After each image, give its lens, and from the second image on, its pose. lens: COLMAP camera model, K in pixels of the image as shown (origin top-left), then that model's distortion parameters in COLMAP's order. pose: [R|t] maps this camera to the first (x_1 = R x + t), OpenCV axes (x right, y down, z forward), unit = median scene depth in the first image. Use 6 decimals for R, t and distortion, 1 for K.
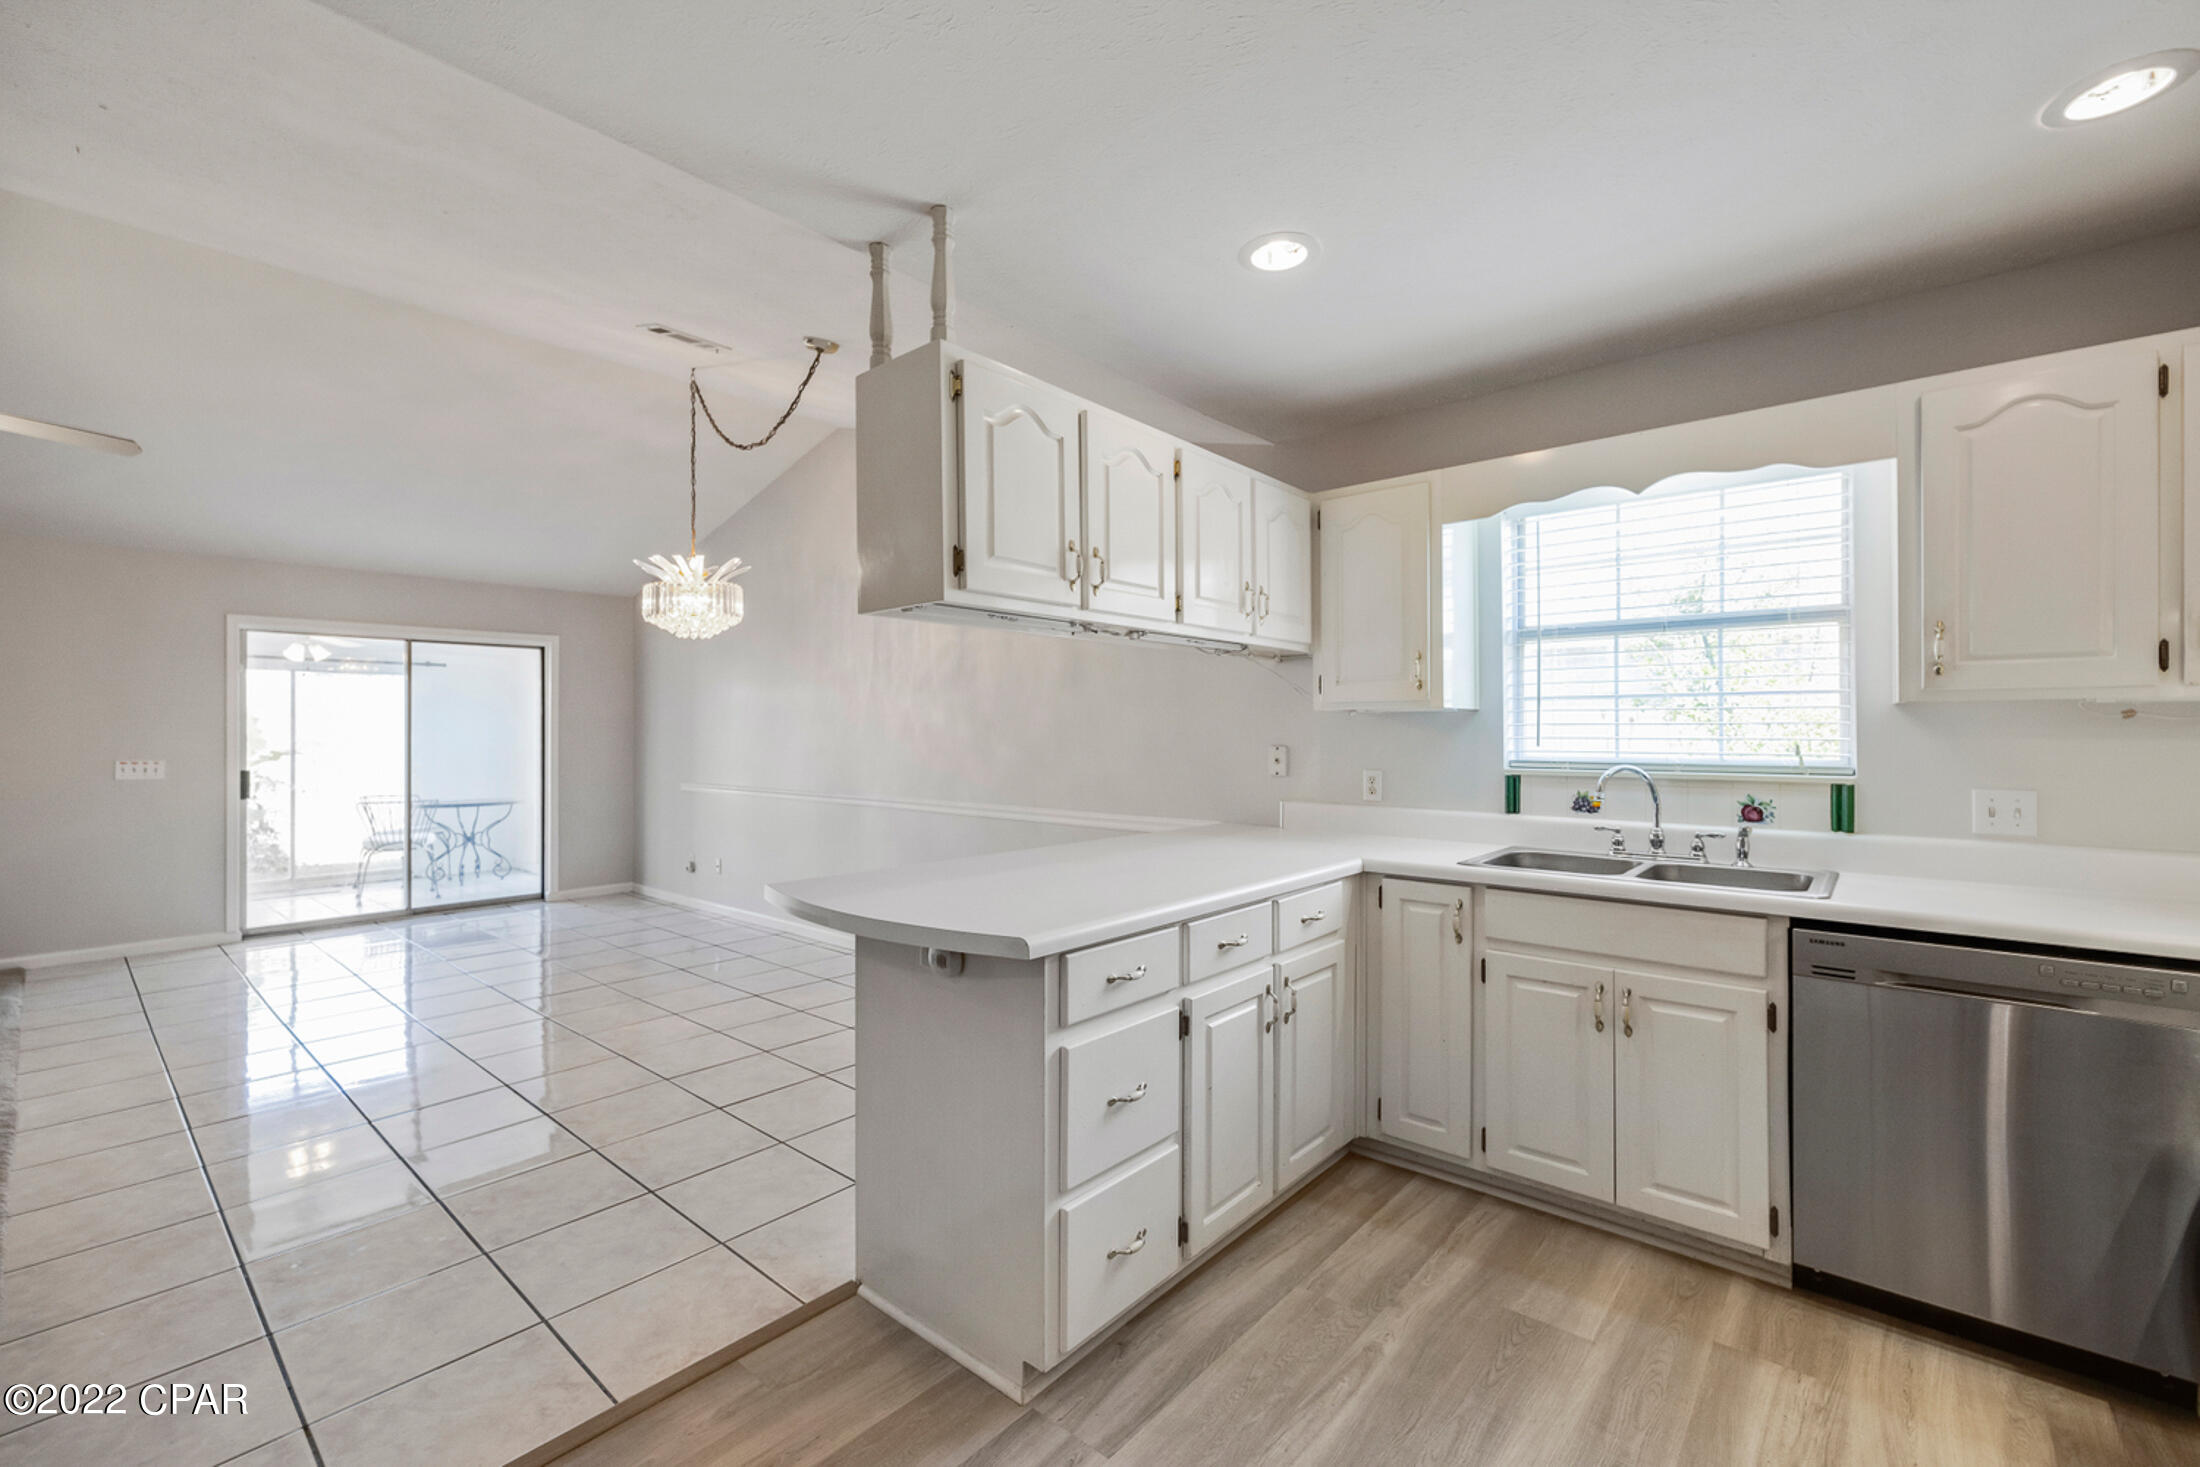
lens RADIAL K [[920.2, 0, 1099.9], [0, 920.2, 727.4], [0, 0, 1]] dist [-0.000262, 0.000174]
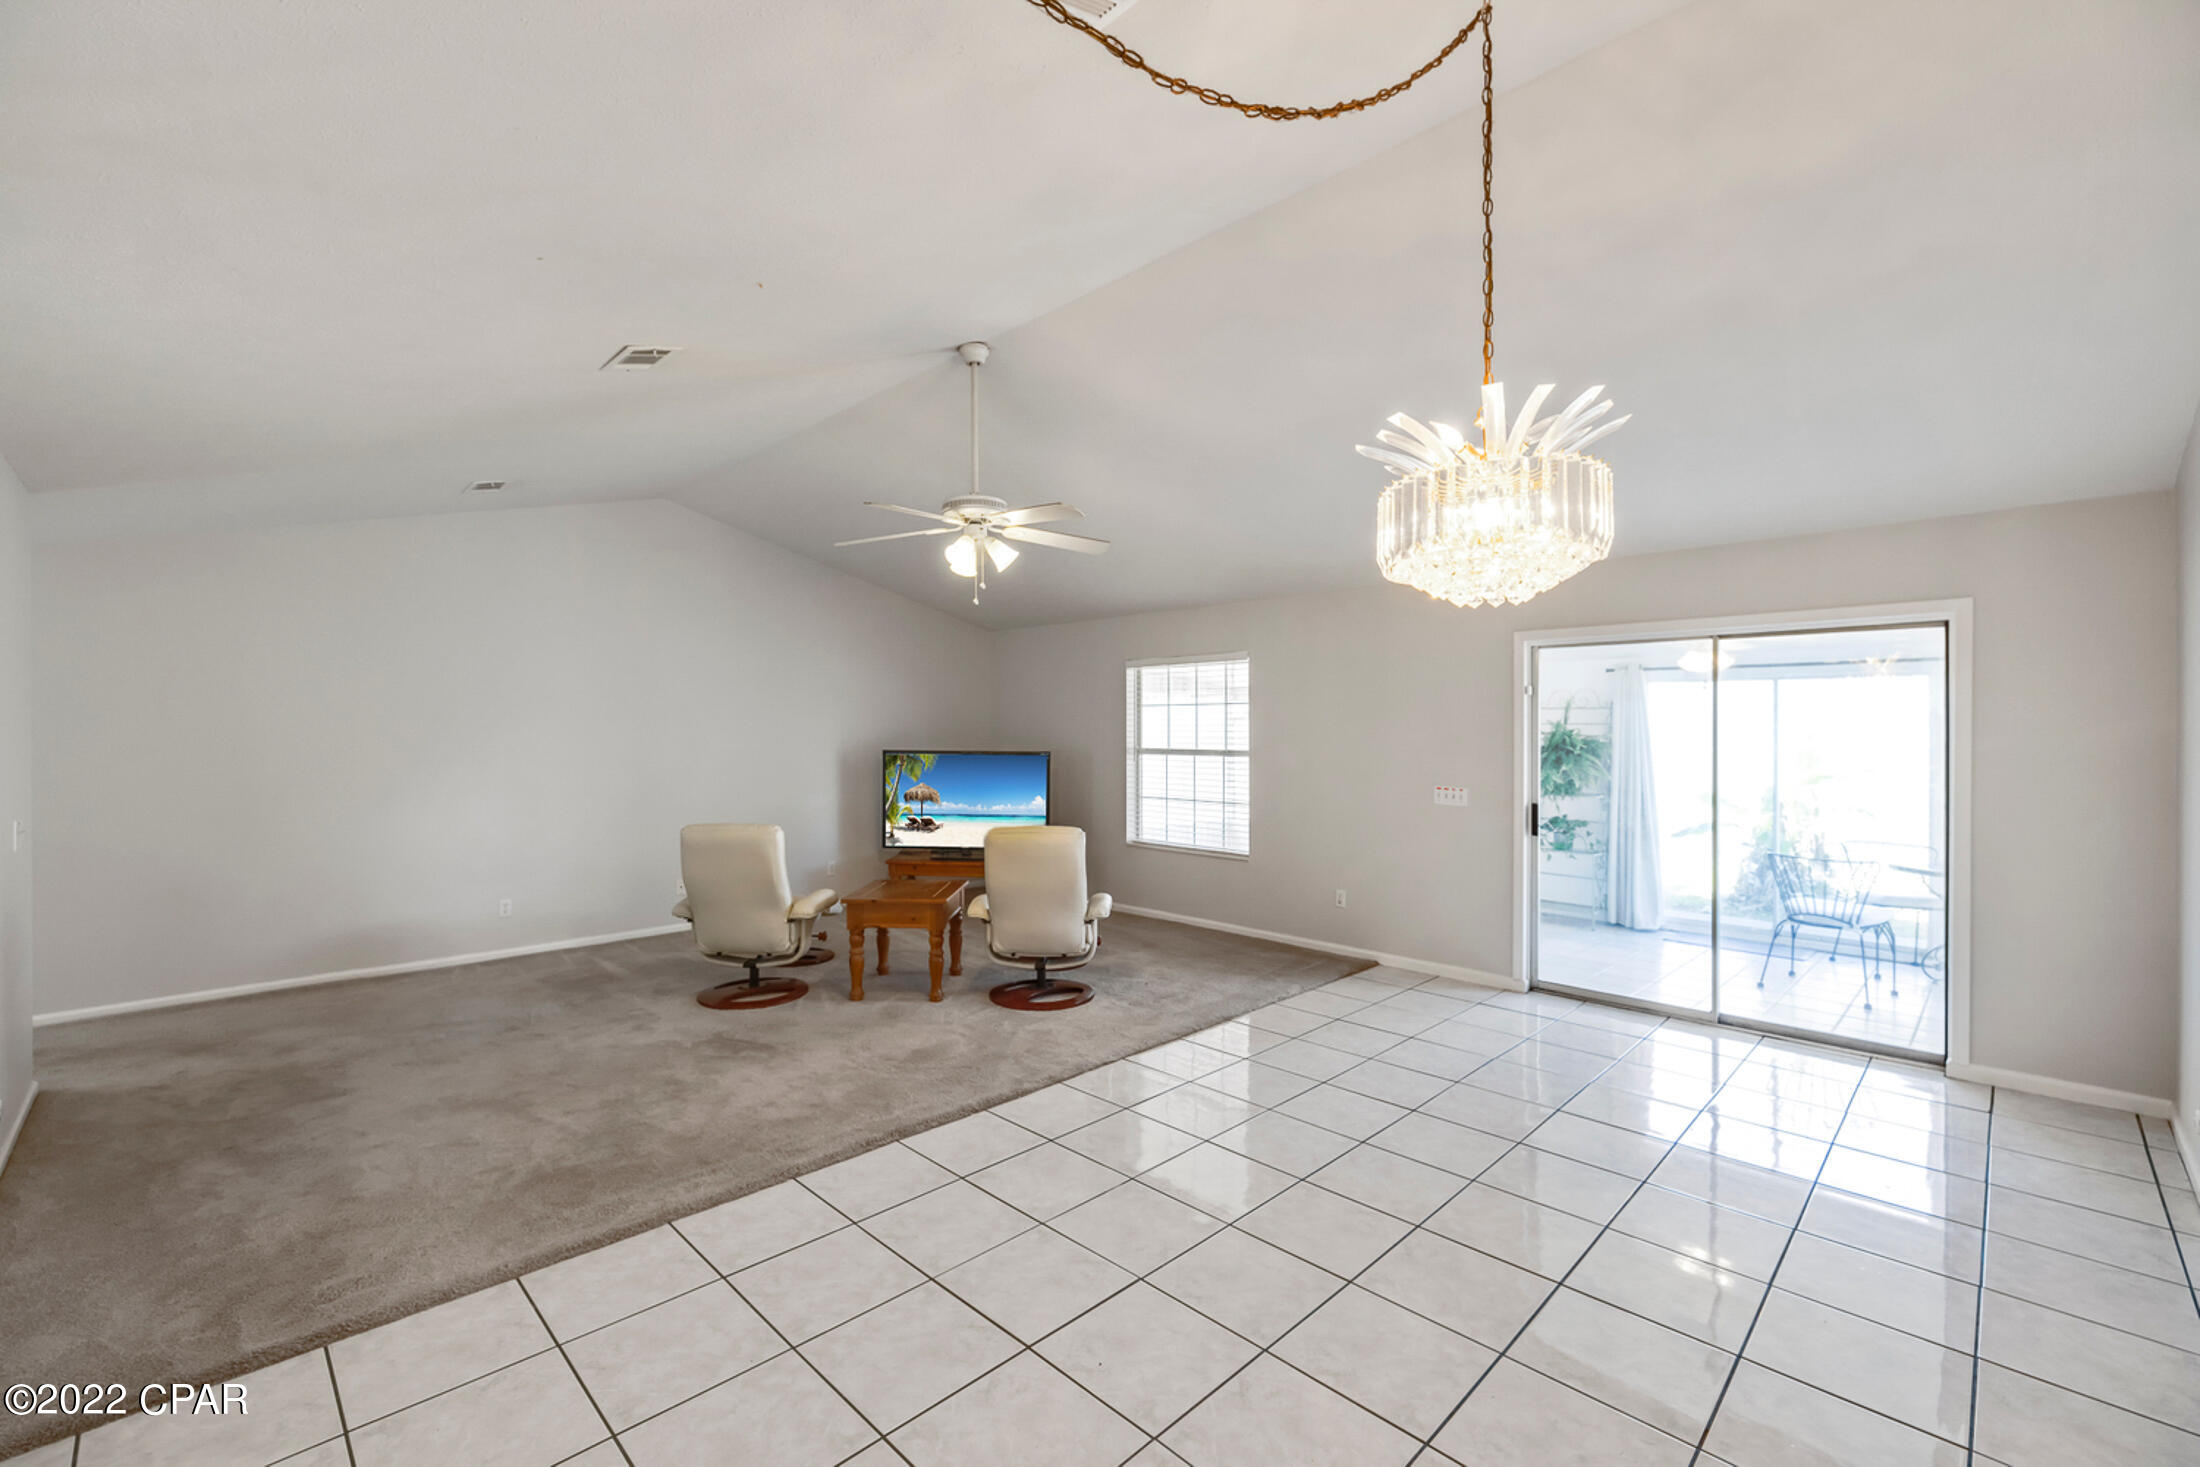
lens RADIAL K [[920.2, 0, 1080.8], [0, 920.2, 721.6], [0, 0, 1]] dist [-0.000262, 0.000174]
pose [[-0.091774, -0.006937, -0.995756, 0.026471], [0.005507, 0.999957, -0.007474, -0.072514], [0.995765, -0.006170, -0.091732, 1.584144]]
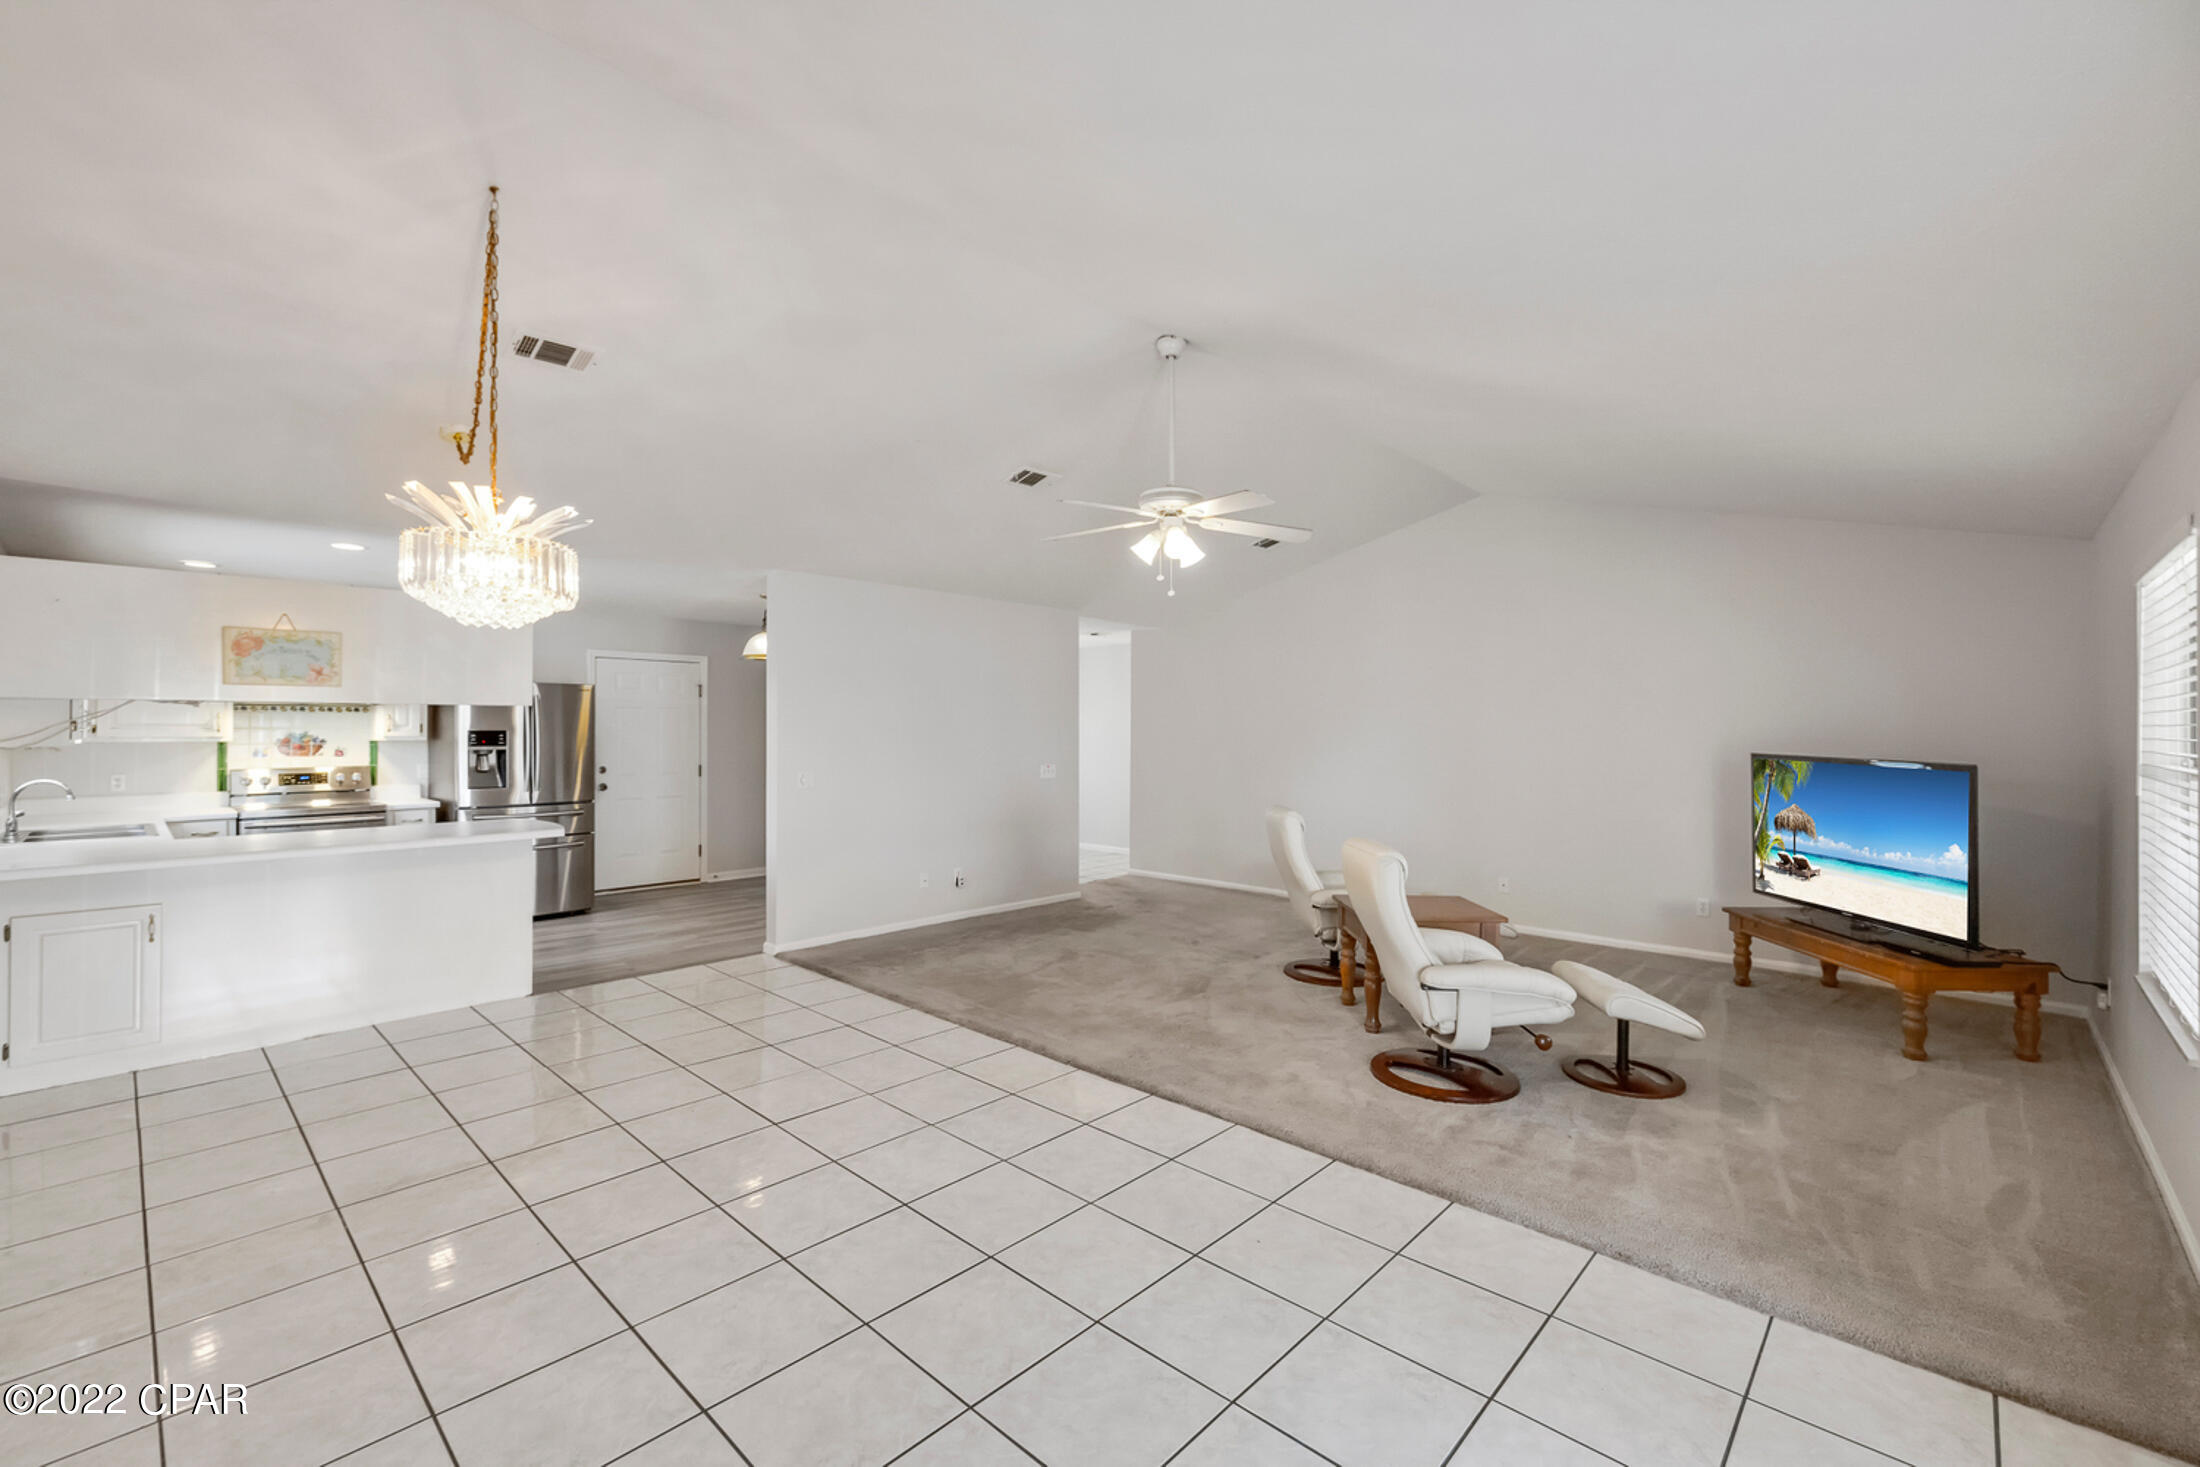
lens RADIAL K [[920.2, 0, 1085.0], [0, 920.2, 723.7], [0, 0, 1]] dist [-0.000262, 0.000174]
pose [[-0.998560, -0.000420, 0.053641, -1.588979], [-0.000899, 0.999960, -0.008914, -0.051975], [-0.053635, -0.008949, -0.998521, 2.957969]]
